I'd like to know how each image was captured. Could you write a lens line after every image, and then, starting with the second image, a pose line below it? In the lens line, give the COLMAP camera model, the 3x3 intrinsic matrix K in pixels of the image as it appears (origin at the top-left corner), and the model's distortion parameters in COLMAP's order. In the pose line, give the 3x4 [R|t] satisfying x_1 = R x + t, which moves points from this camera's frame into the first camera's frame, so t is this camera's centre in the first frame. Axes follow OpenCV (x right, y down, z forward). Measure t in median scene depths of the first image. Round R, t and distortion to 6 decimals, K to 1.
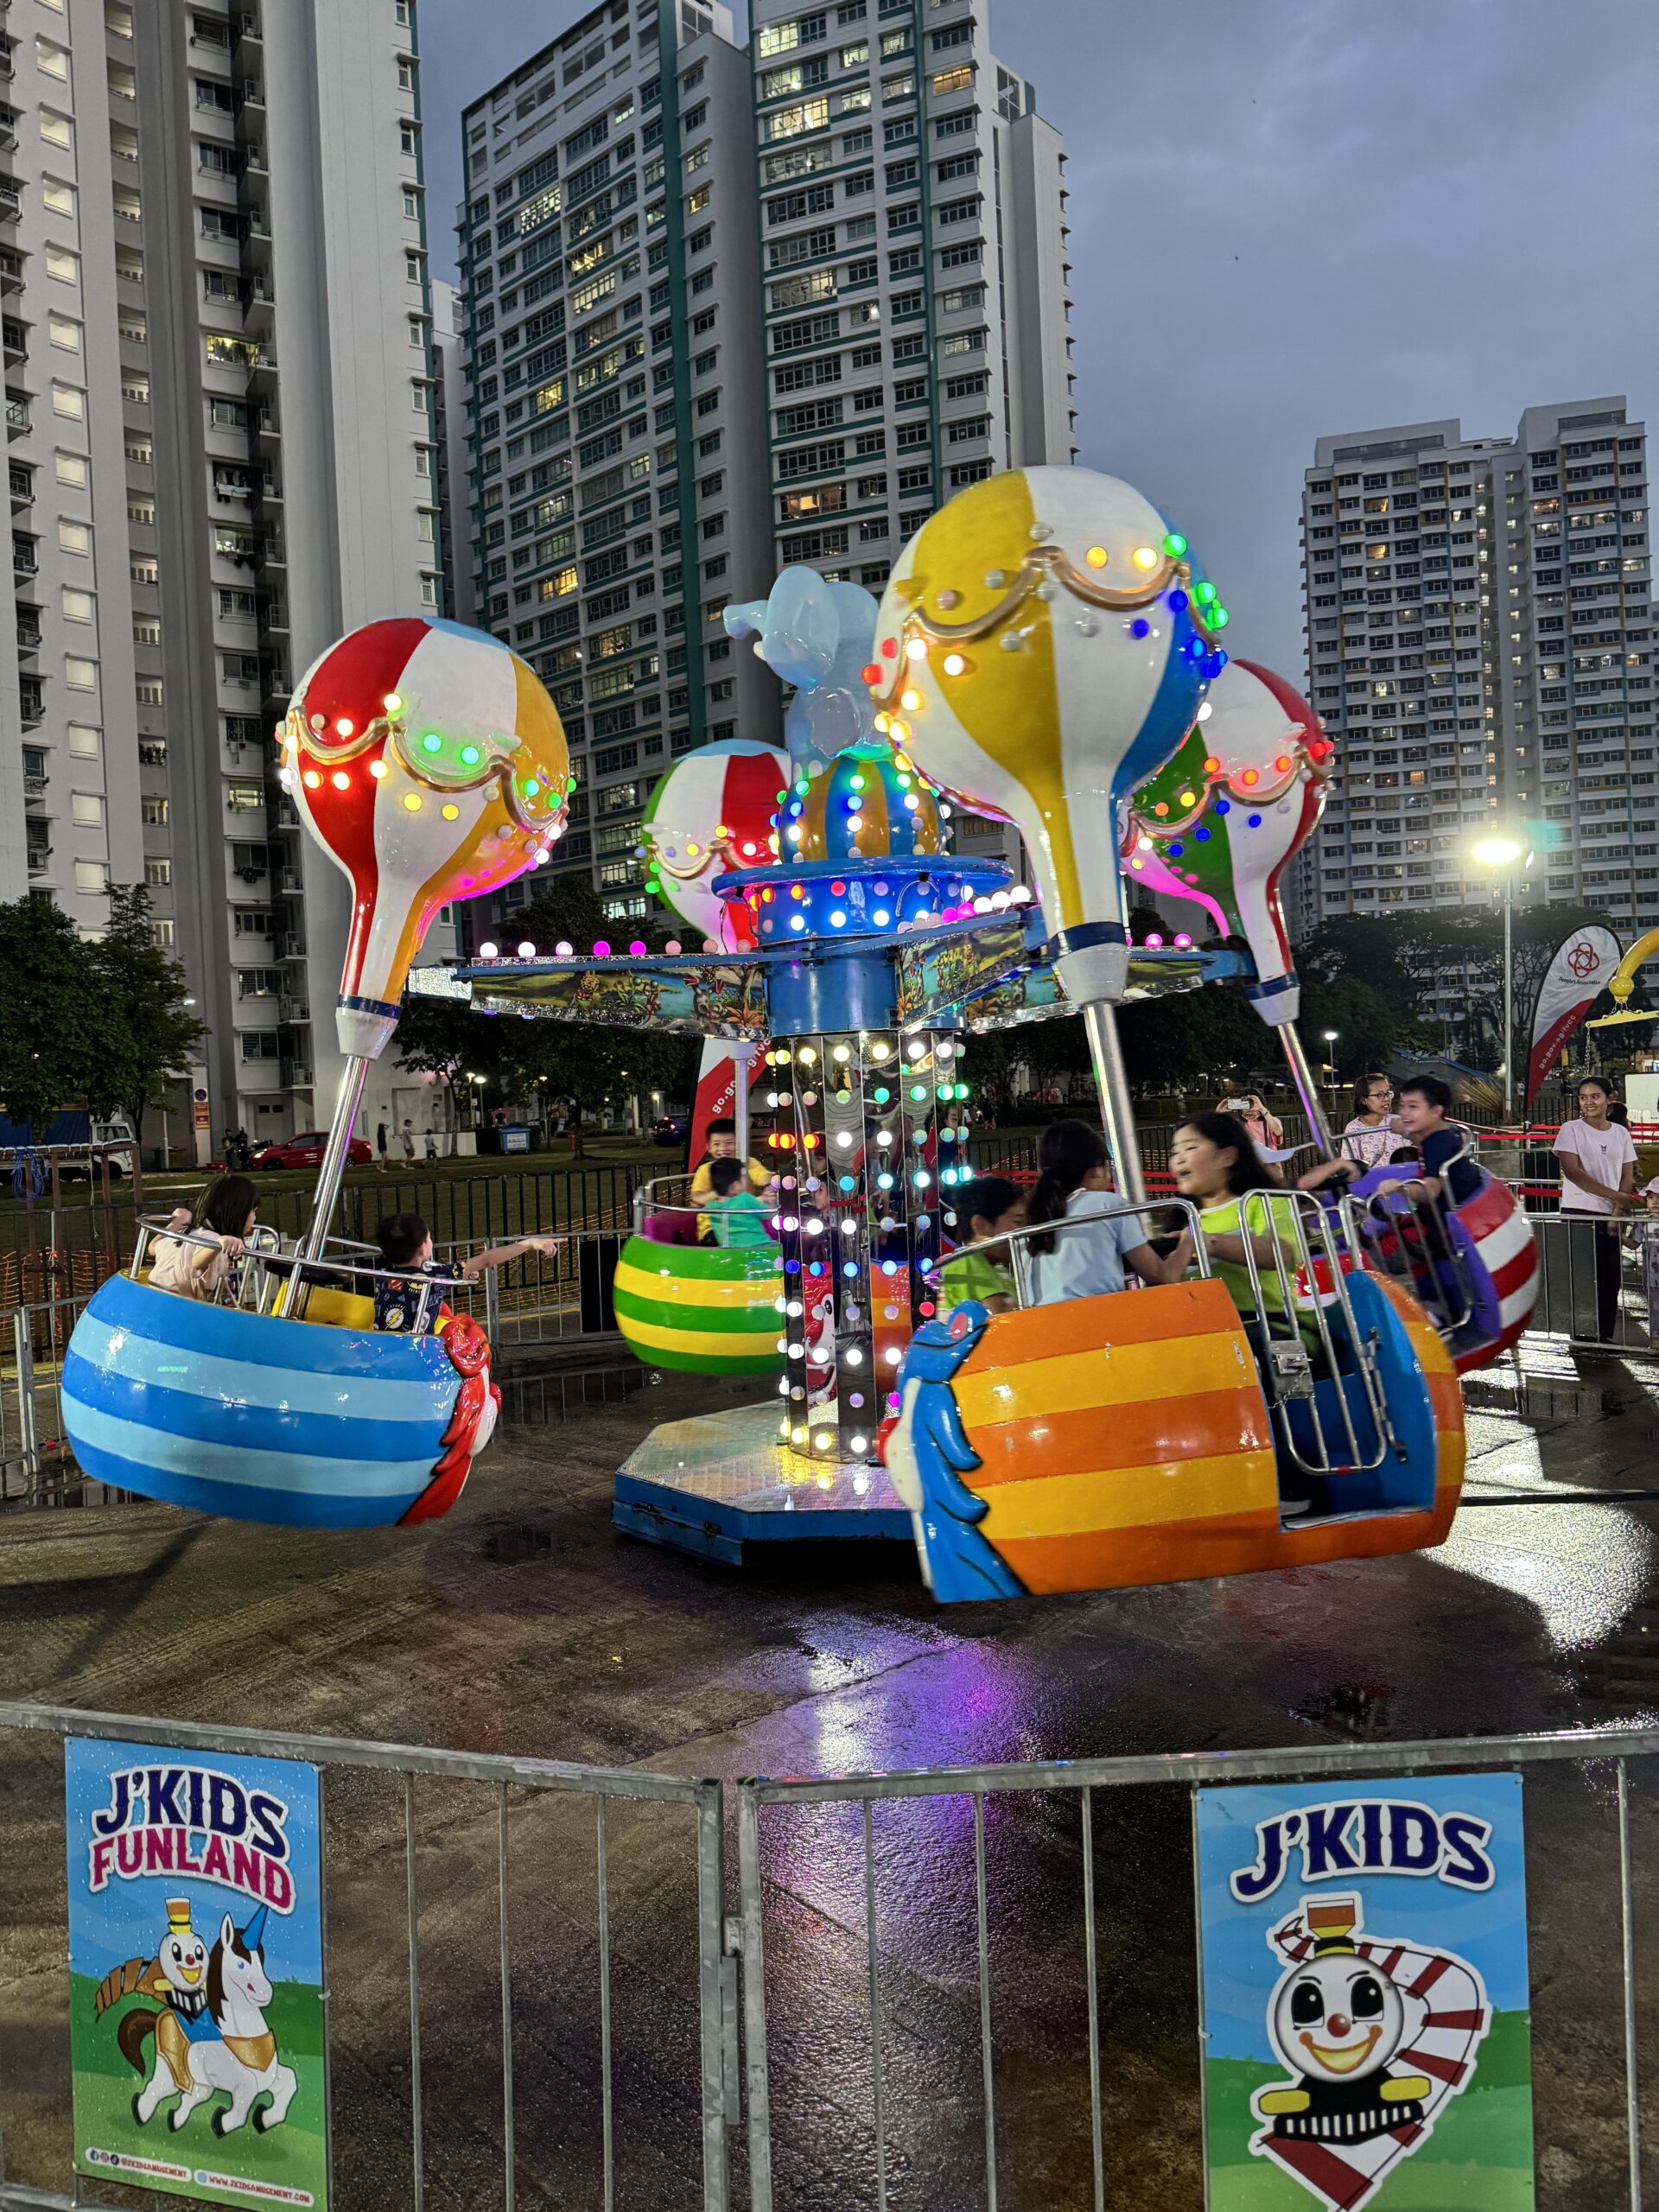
lens RADIAL K [[1566.6, 0, 832.3], [0, 1566.6, 1102.5], [0, 0, 1]] dist [-0.008314, -0.000614]
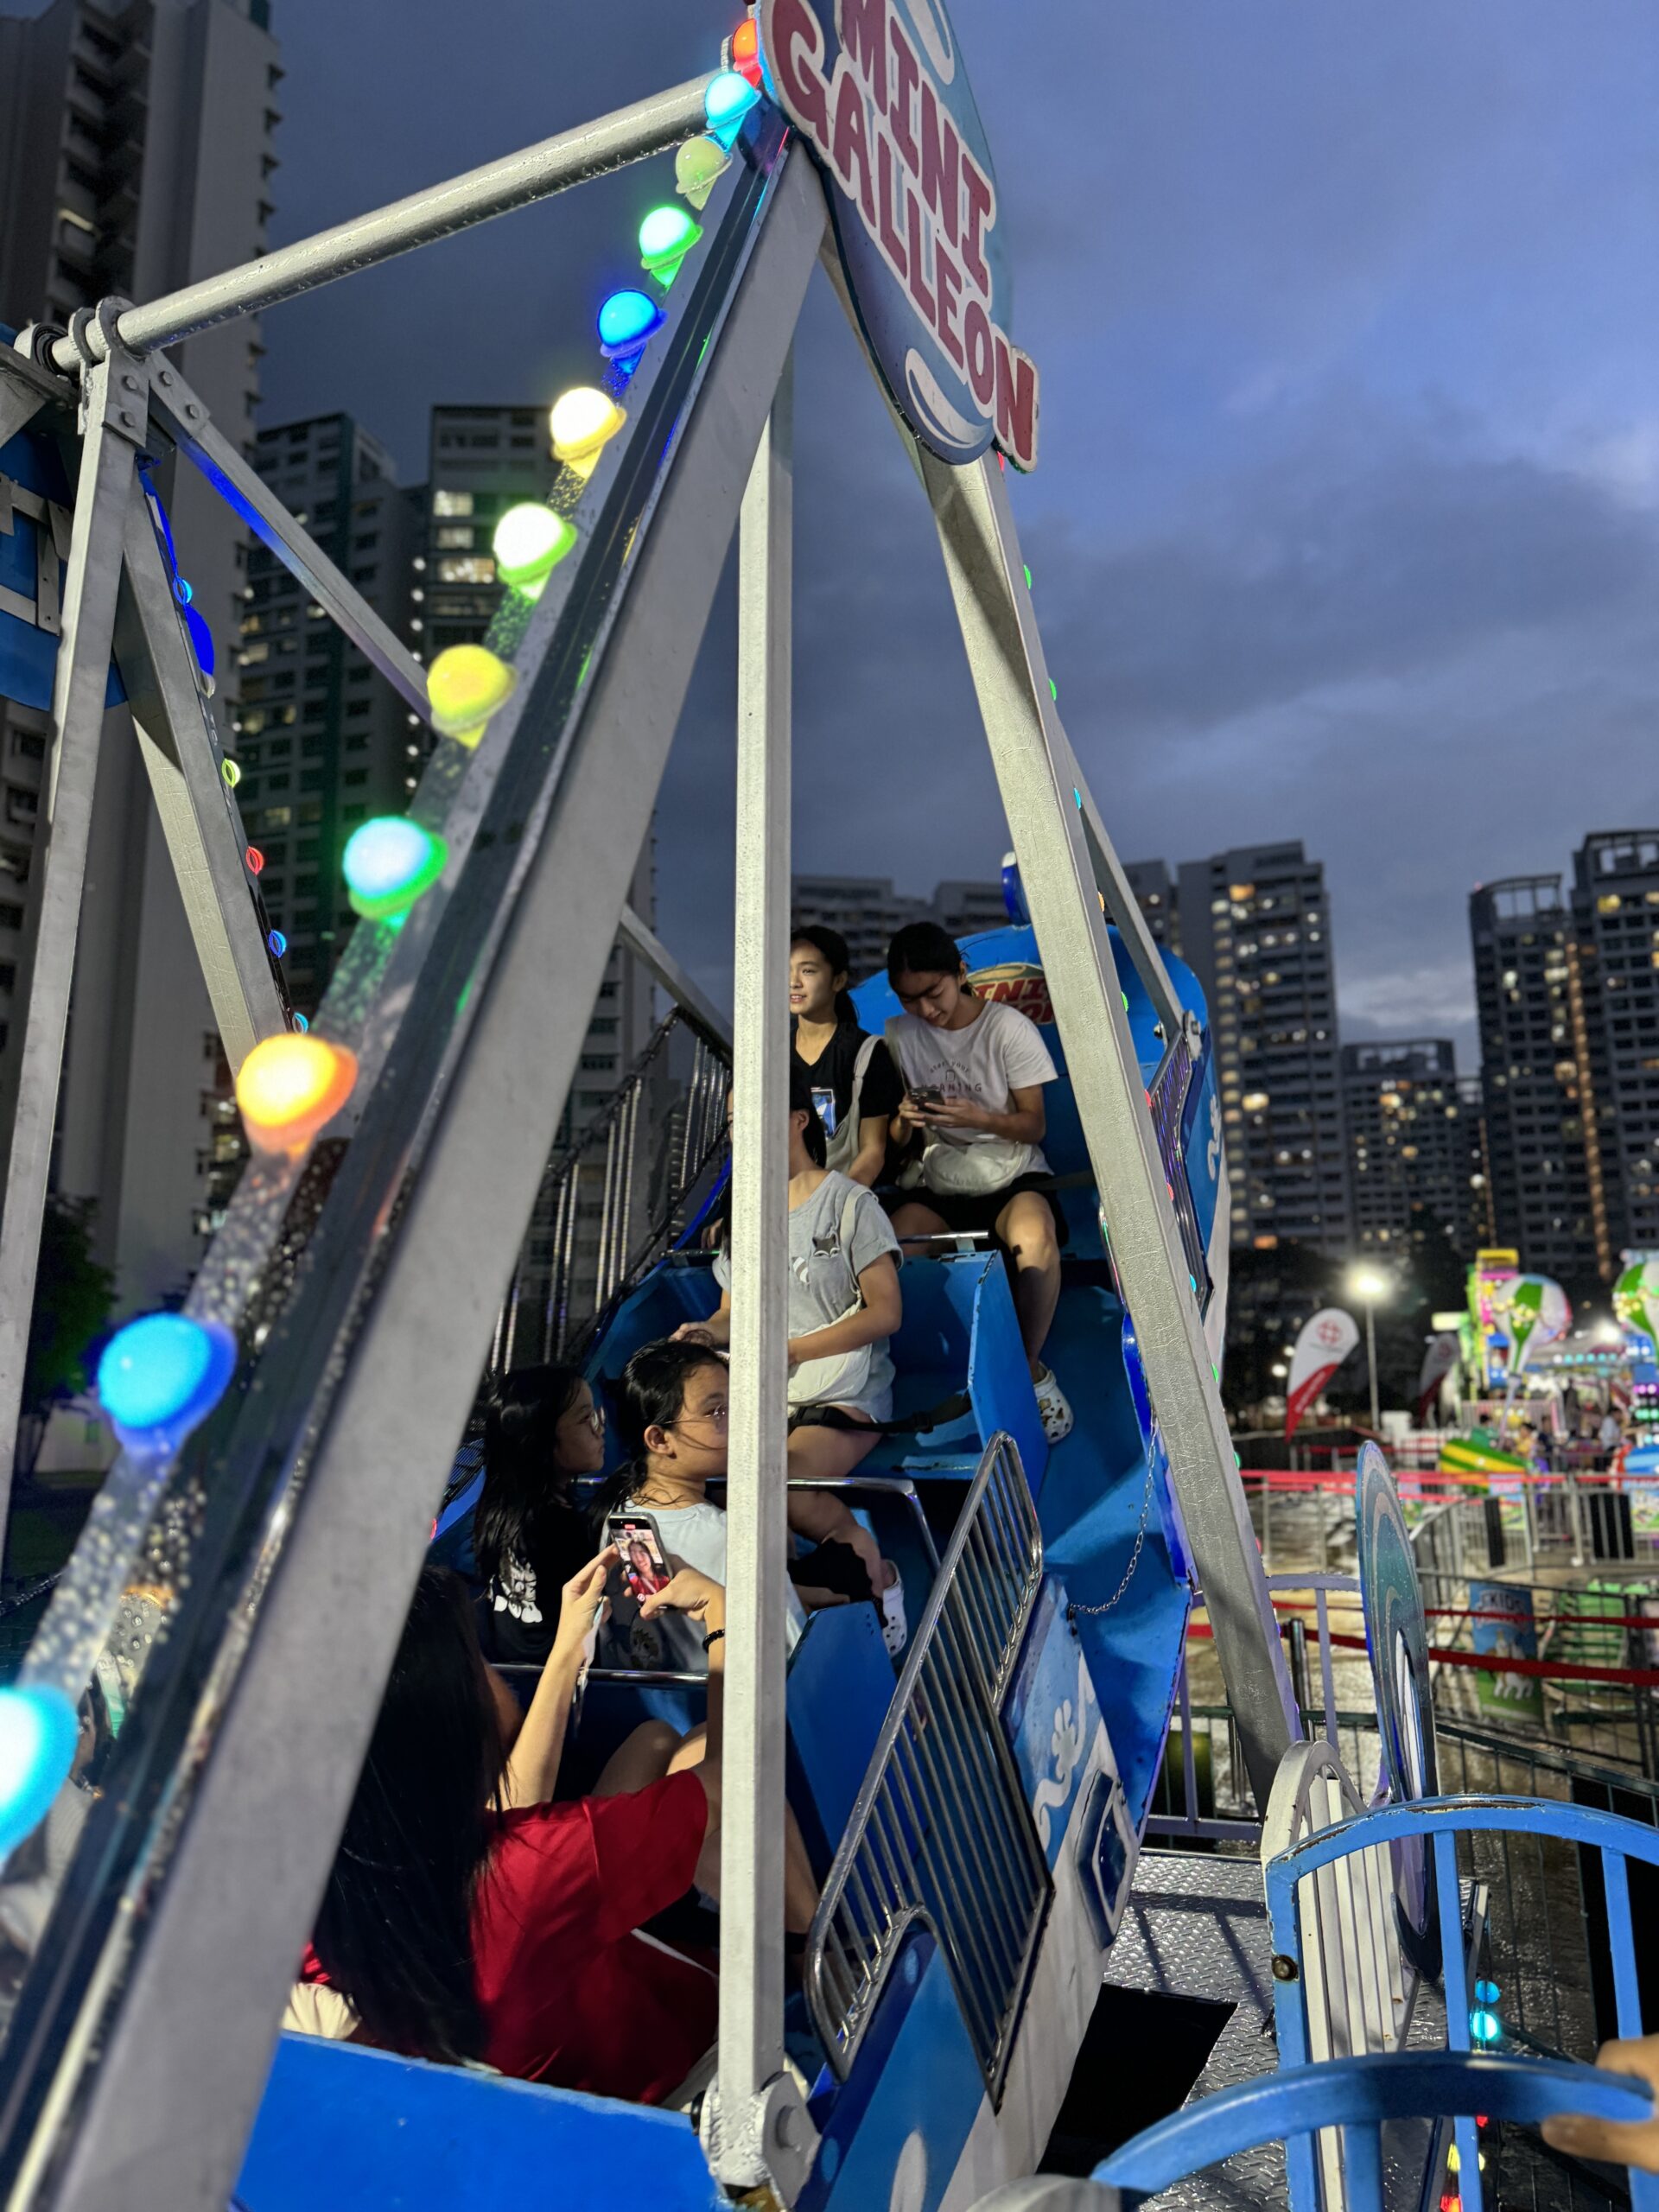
lens RADIAL K [[1502.0, 0, 838.1], [0, 1502.0, 1089.3], [0, 0, 1]] dist [0.004492, -0.002901]
pose [[0.920842, 0.120333, 0.370904, -0.119355], [-0.033977, 0.972336, -0.231102, 0.007325], [-0.388452, 0.200206, 0.899457, -0.049504]]
